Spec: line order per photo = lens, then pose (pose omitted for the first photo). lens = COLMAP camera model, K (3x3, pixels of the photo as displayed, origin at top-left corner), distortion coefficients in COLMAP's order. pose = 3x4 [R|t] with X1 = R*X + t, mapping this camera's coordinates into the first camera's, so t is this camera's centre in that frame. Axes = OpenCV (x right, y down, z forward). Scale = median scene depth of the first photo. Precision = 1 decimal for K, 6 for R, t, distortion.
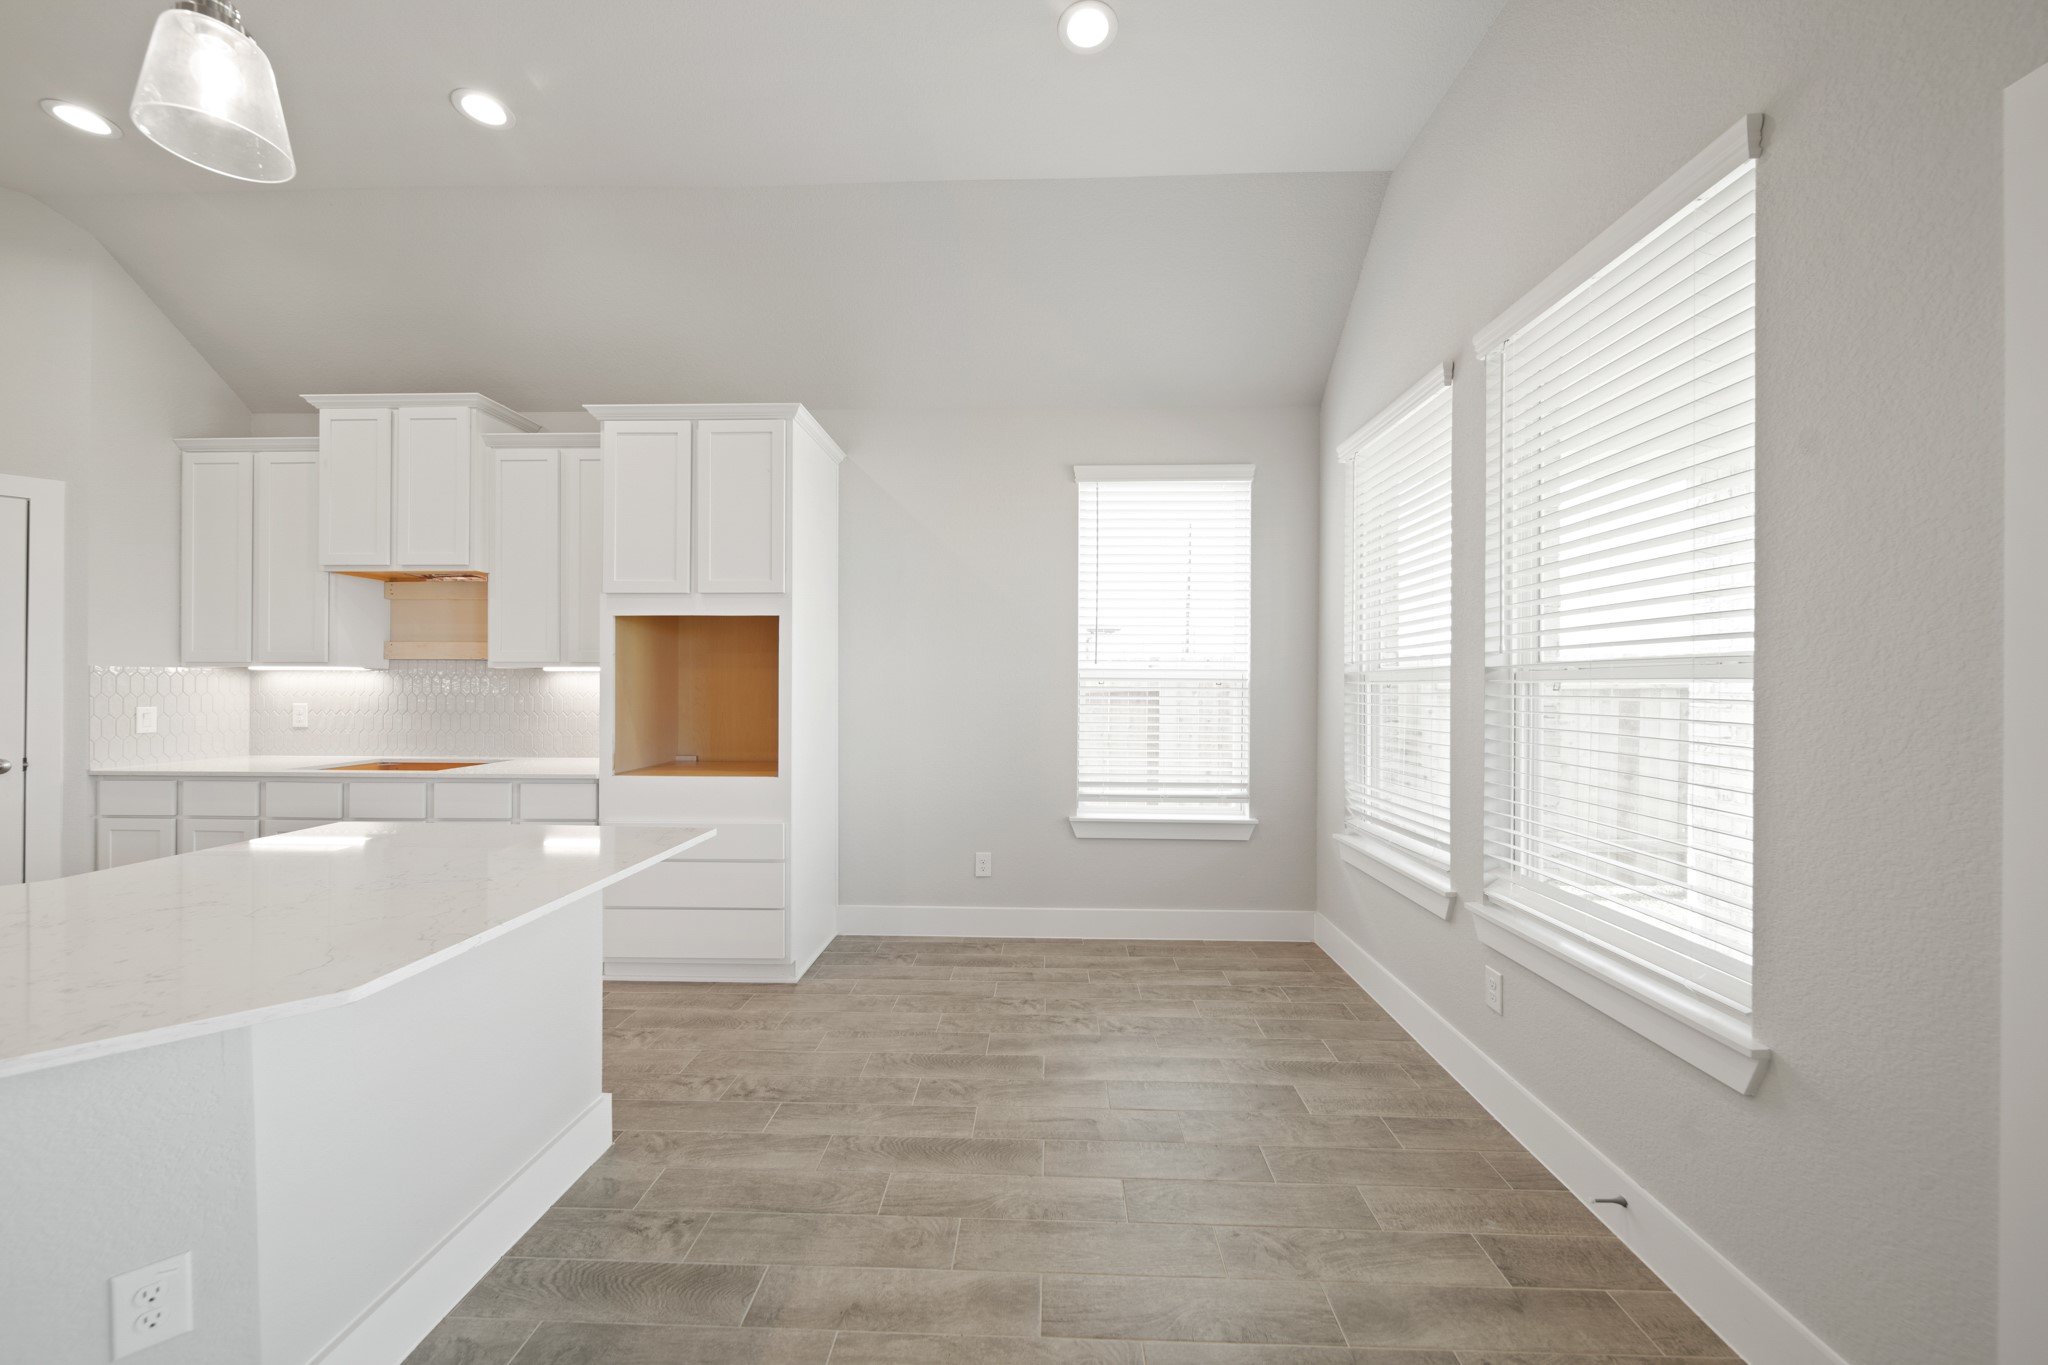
lens RADIAL K [[716.1, 0, 1018.5], [0, 716.1, 680.3], [0, 0, 1]] dist [0.000022, -0.001481]
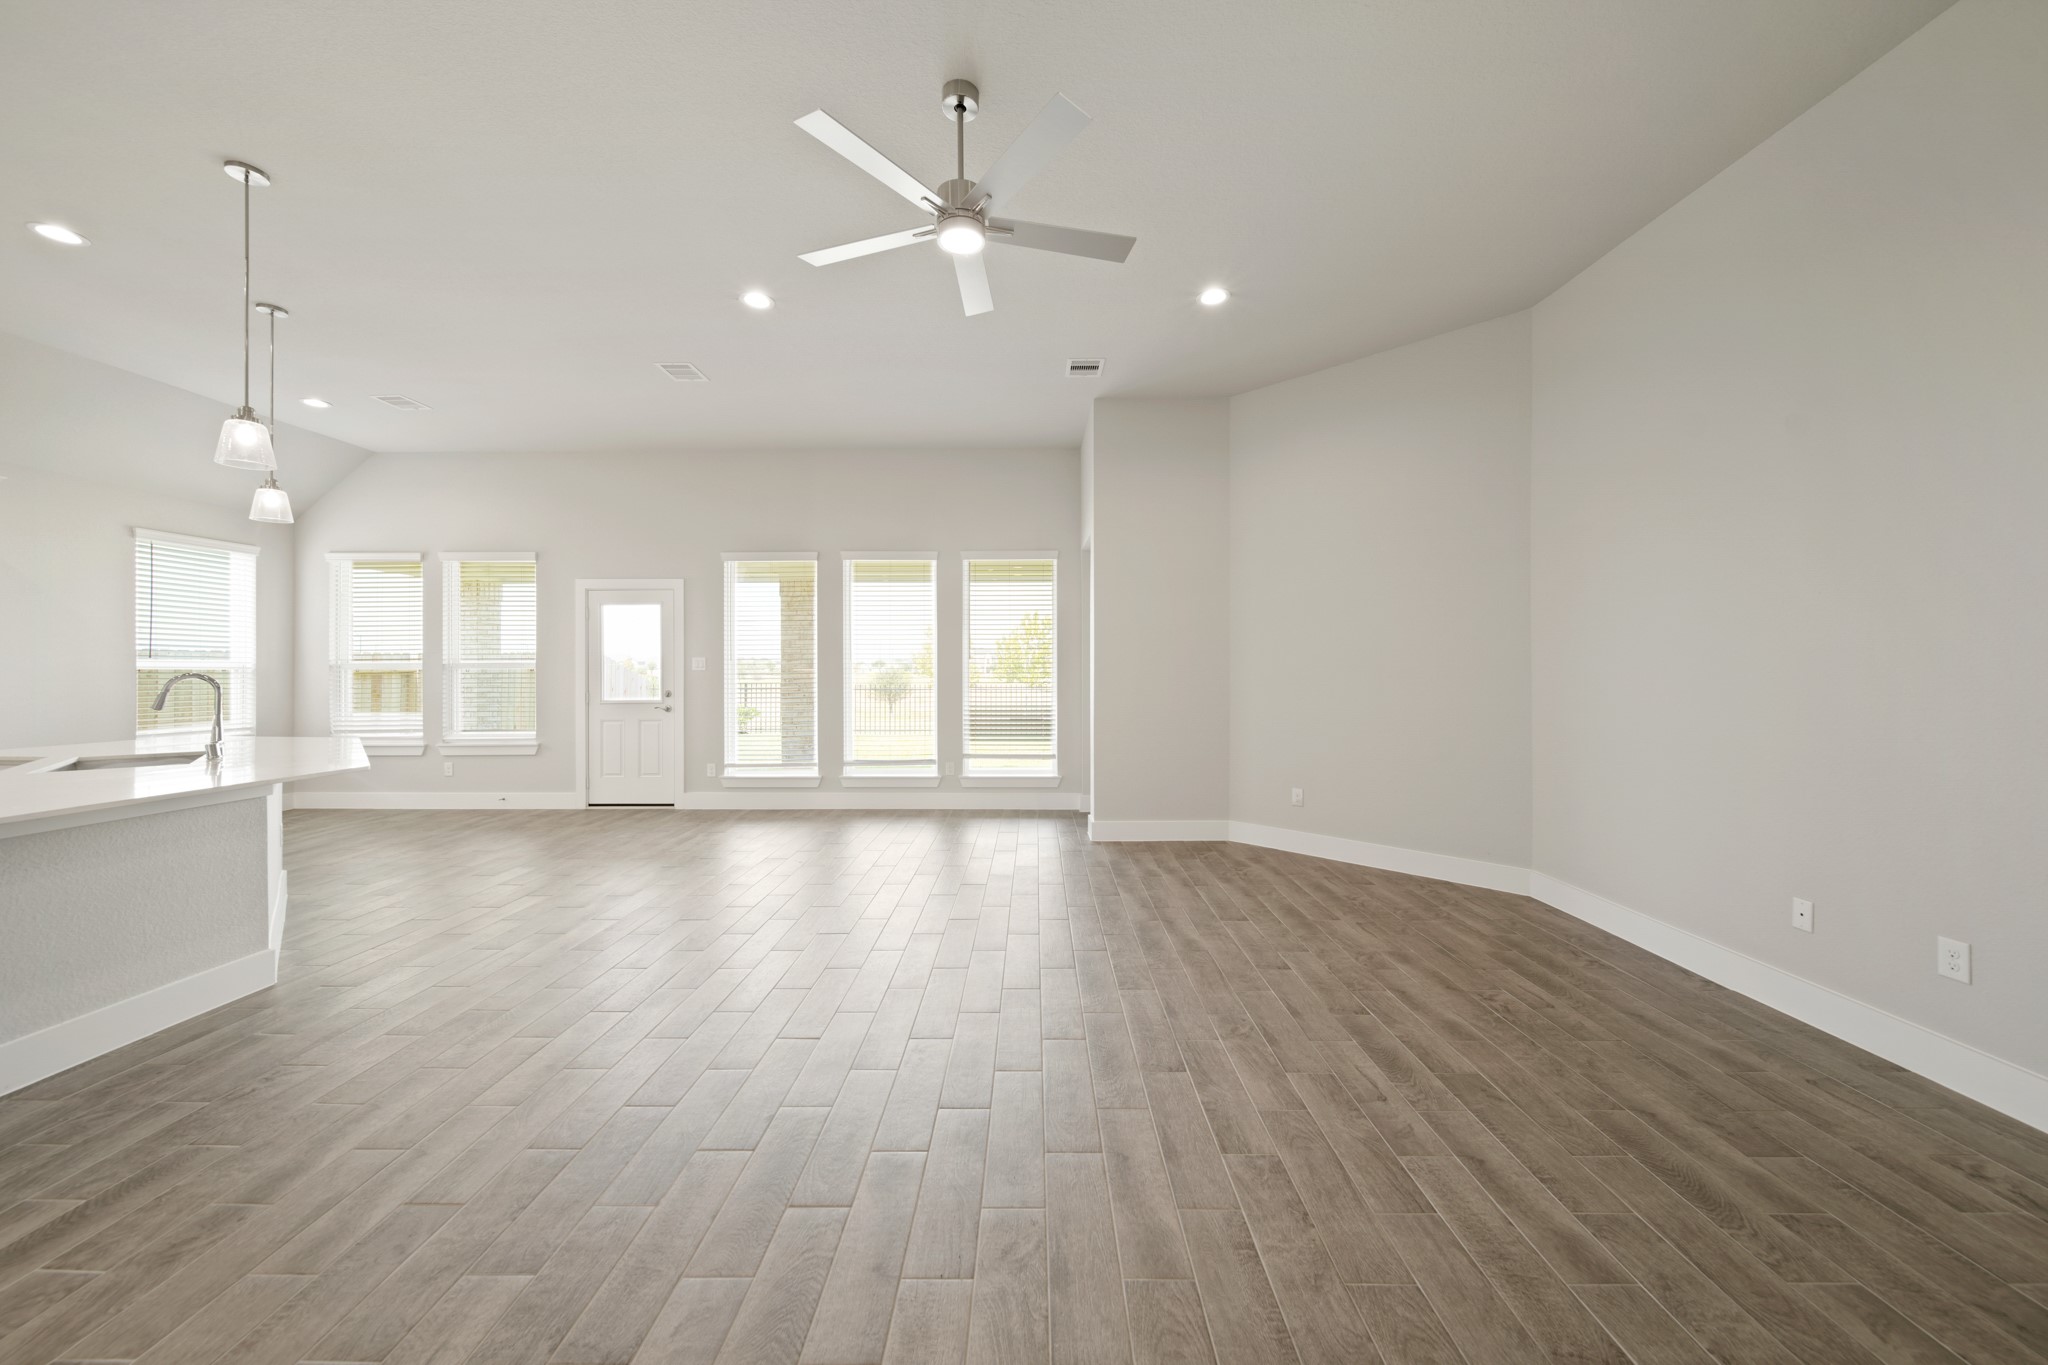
lens RADIAL K [[721.0, 0, 1041.2], [0, 721.0, 670.6], [0, 0, 1]] dist [-0.004122, -0.000216]
pose [[-0.044620, -0.004992, 0.998992, -1.621299], [0.001036, 0.999987, 0.005043, -0.001929], [-0.999003, 0.001260, -0.044615, -0.906319]]
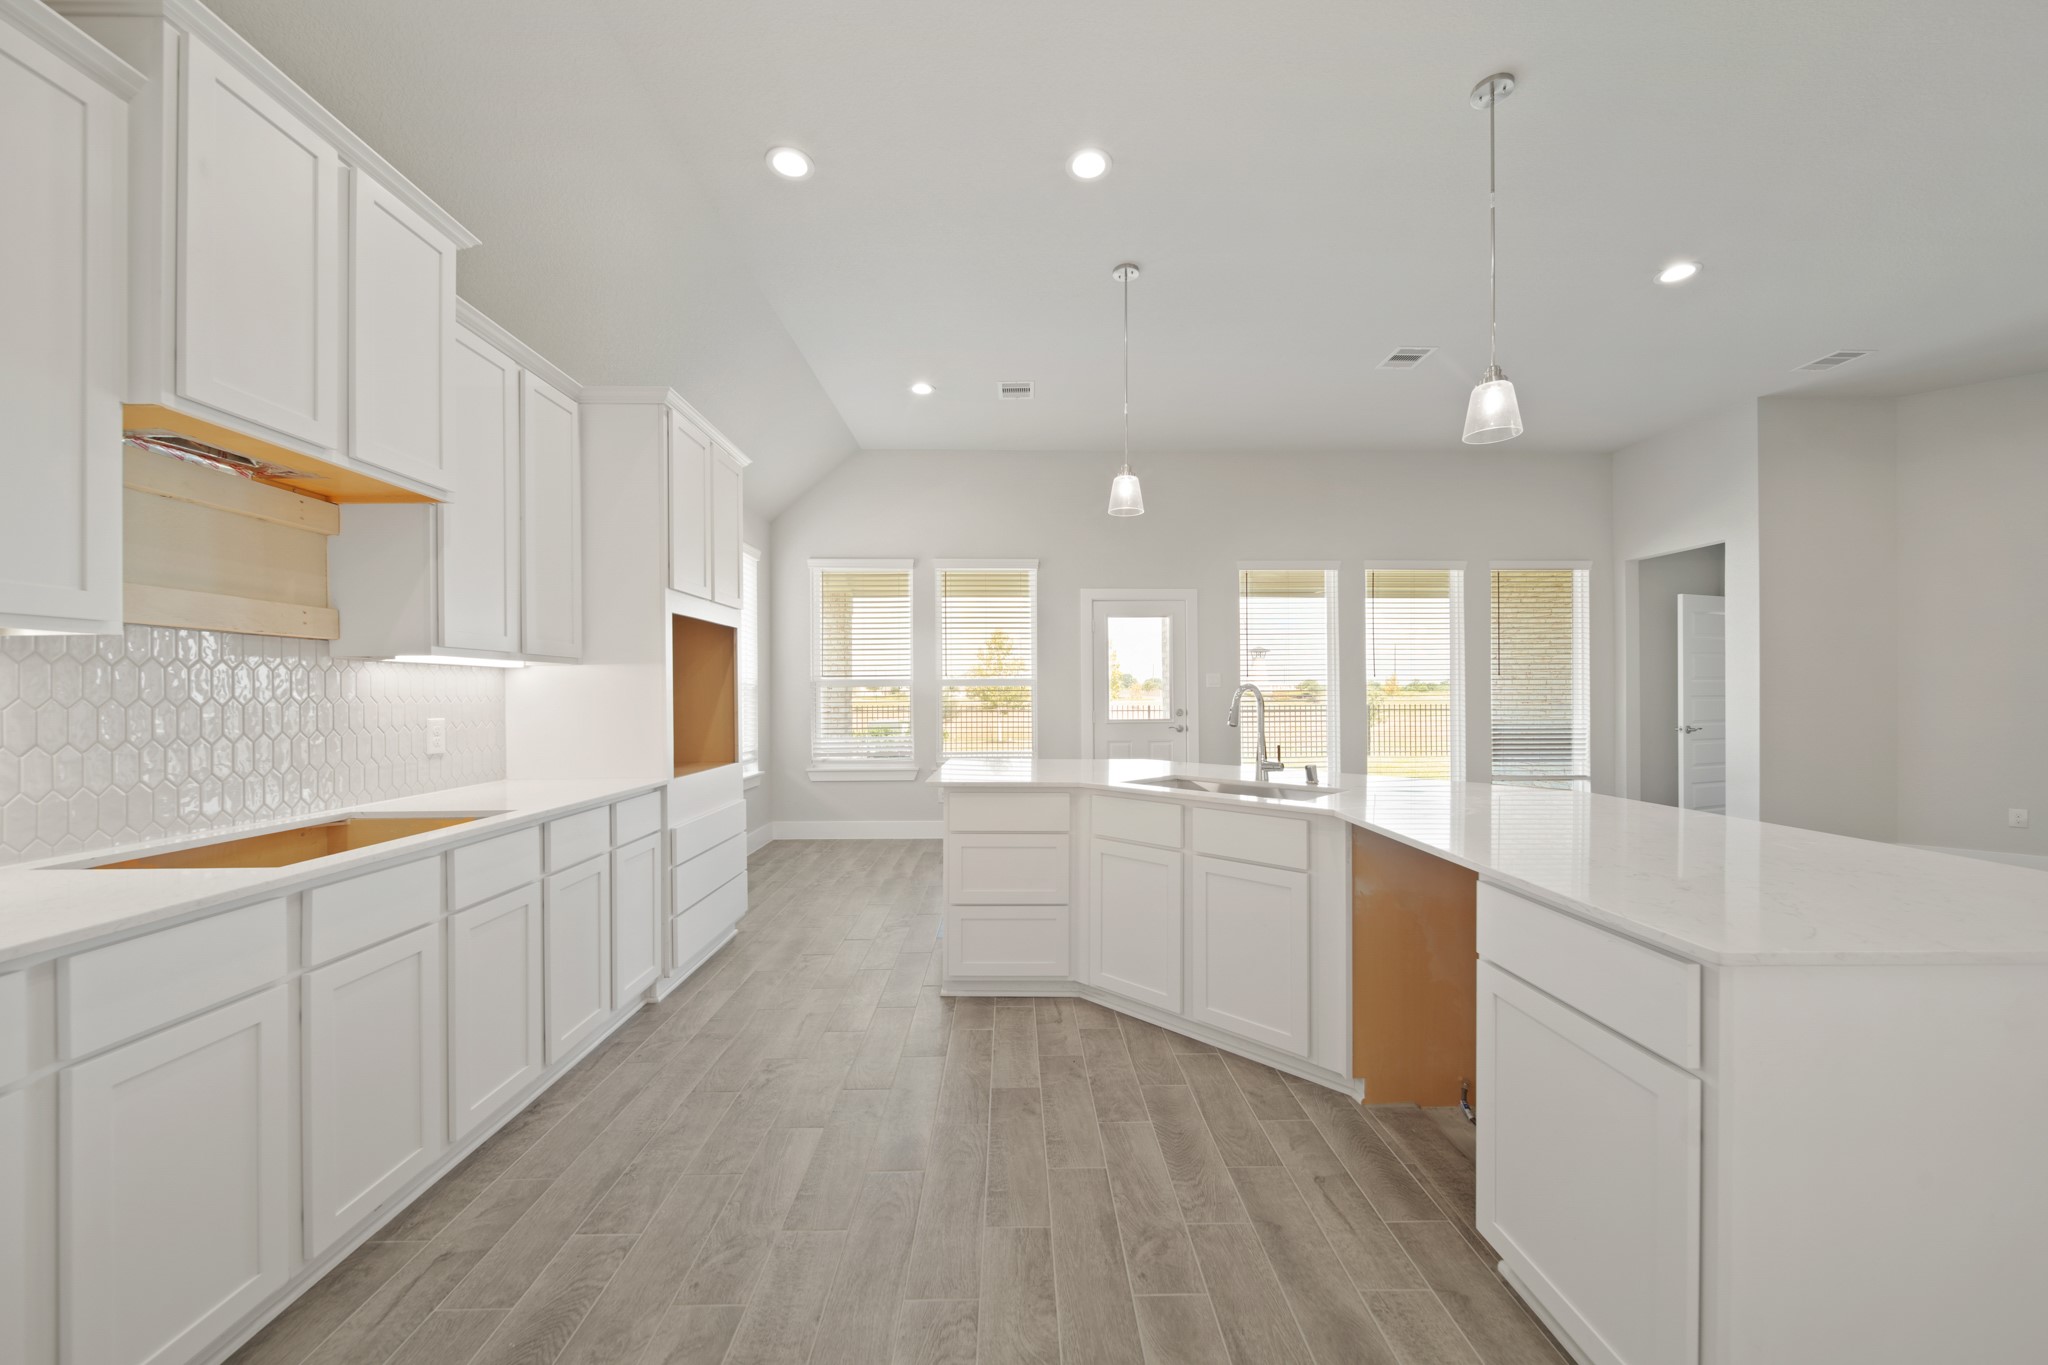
lens RADIAL K [[732.8, 0, 1032.8], [0, 732.8, 687.5], [0, 0, 1]] dist [-0.001577, -0.000289]
pose [[-0.071659, -0.005049, 0.997416, -1.435796], [0.004087, 0.999977, 0.005356, -0.003567], [-0.997421, 0.004460, -0.071636, 0.552512]]
